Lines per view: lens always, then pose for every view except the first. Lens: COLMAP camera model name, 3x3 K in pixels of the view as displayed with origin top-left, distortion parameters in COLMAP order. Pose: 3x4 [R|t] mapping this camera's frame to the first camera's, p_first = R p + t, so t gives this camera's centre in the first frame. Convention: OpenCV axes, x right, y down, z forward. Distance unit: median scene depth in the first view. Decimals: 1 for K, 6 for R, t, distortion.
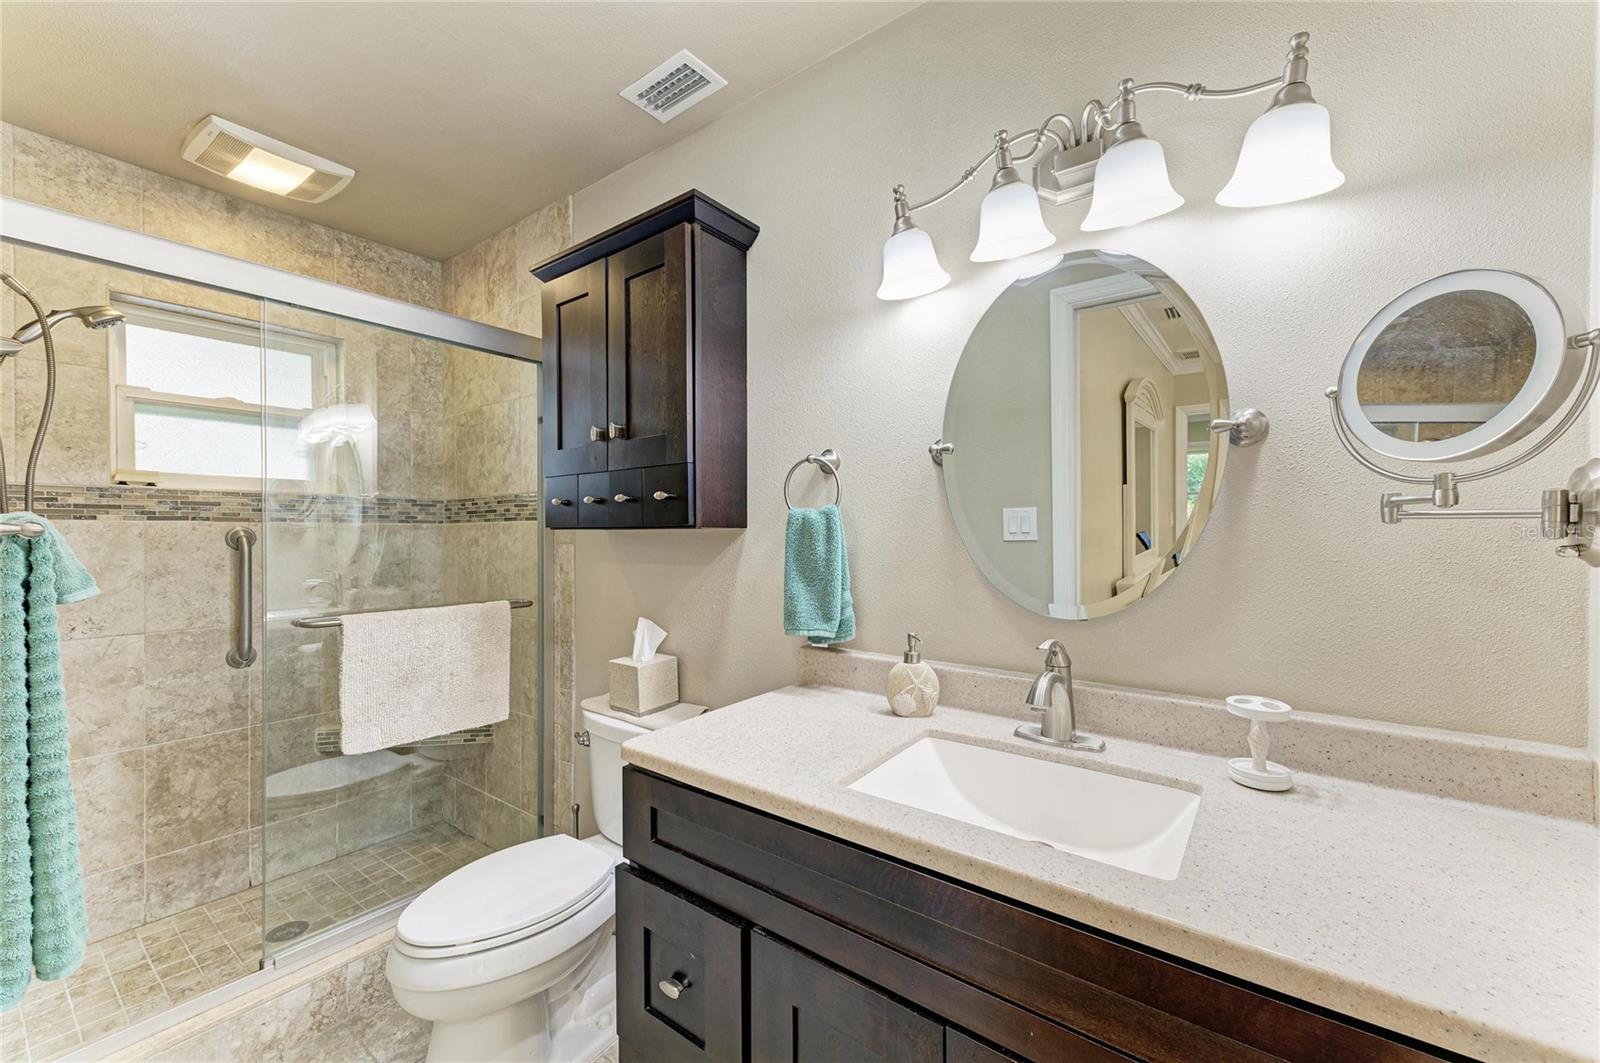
lens RADIAL K [[598.0, 0, 799.1], [0, 598.0, 533.2], [0, 0, 1]] dist [0.020730, -0.006797]
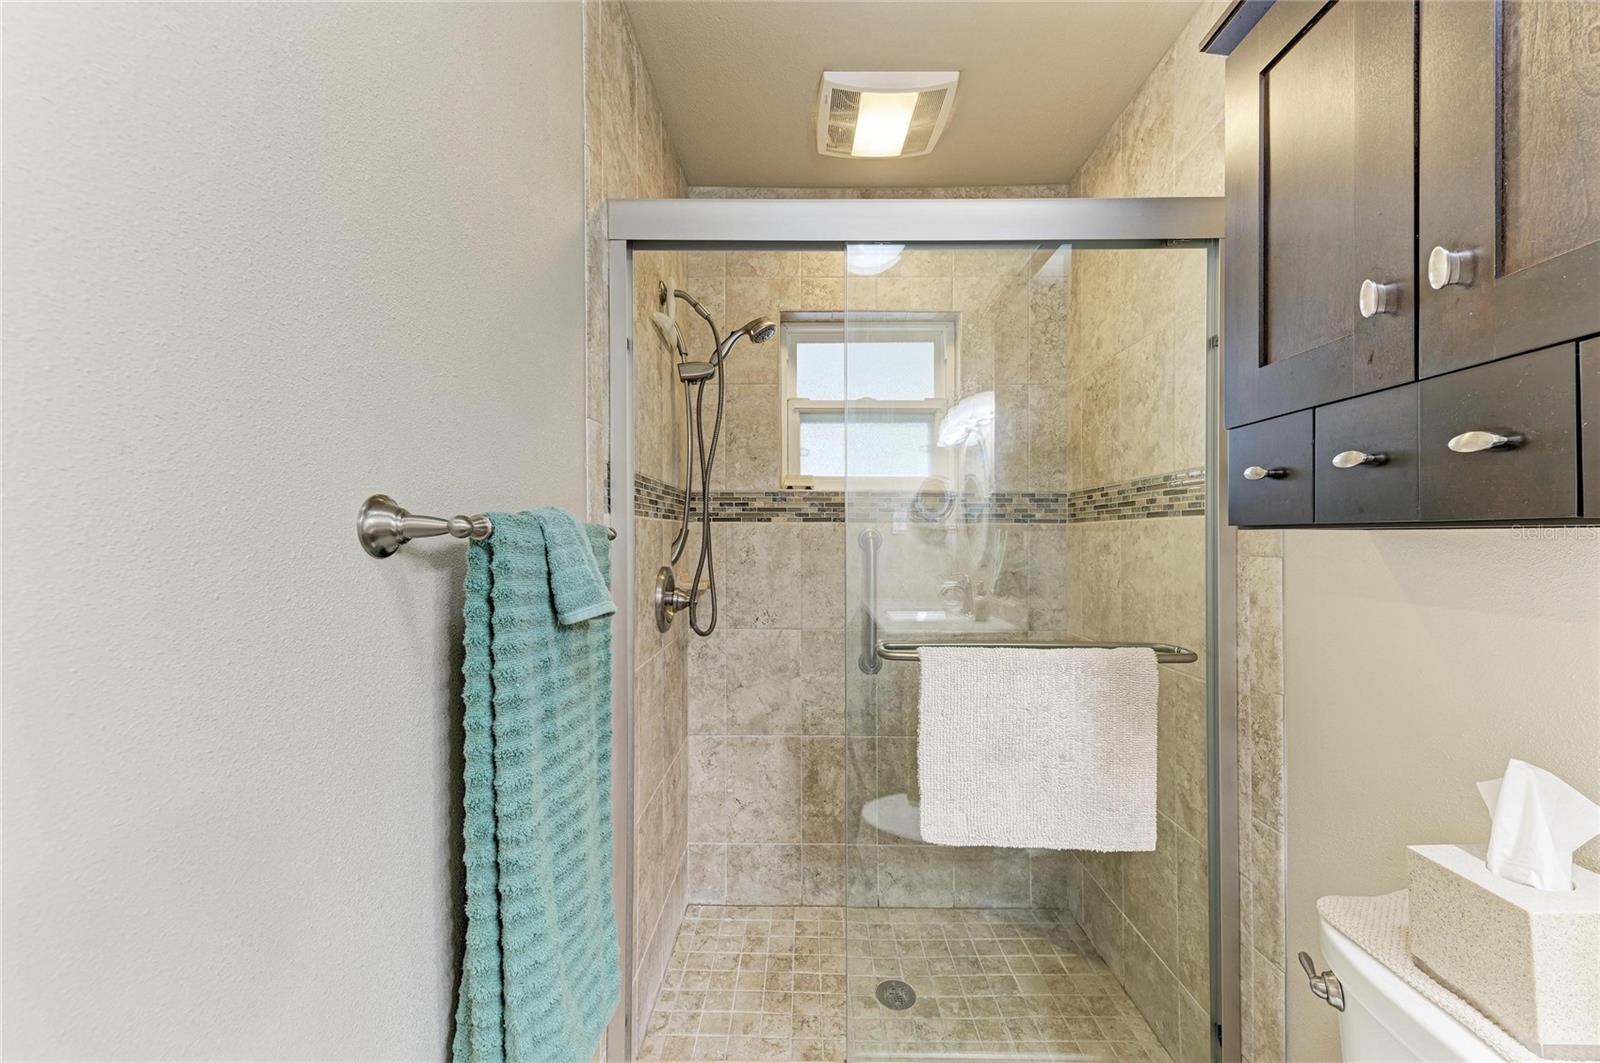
lens RADIAL K [[641.5, 0, 800.0], [0, 641.5, 531.5], [0, 0, 1]] dist [0.027229, 0.000071]
pose [[0.581729, -0.000348, -0.813383, -0.156480], [-0.005675, 0.999974, -0.004486, 0.000481], [0.813363, 0.007226, 0.581712, 0.321612]]
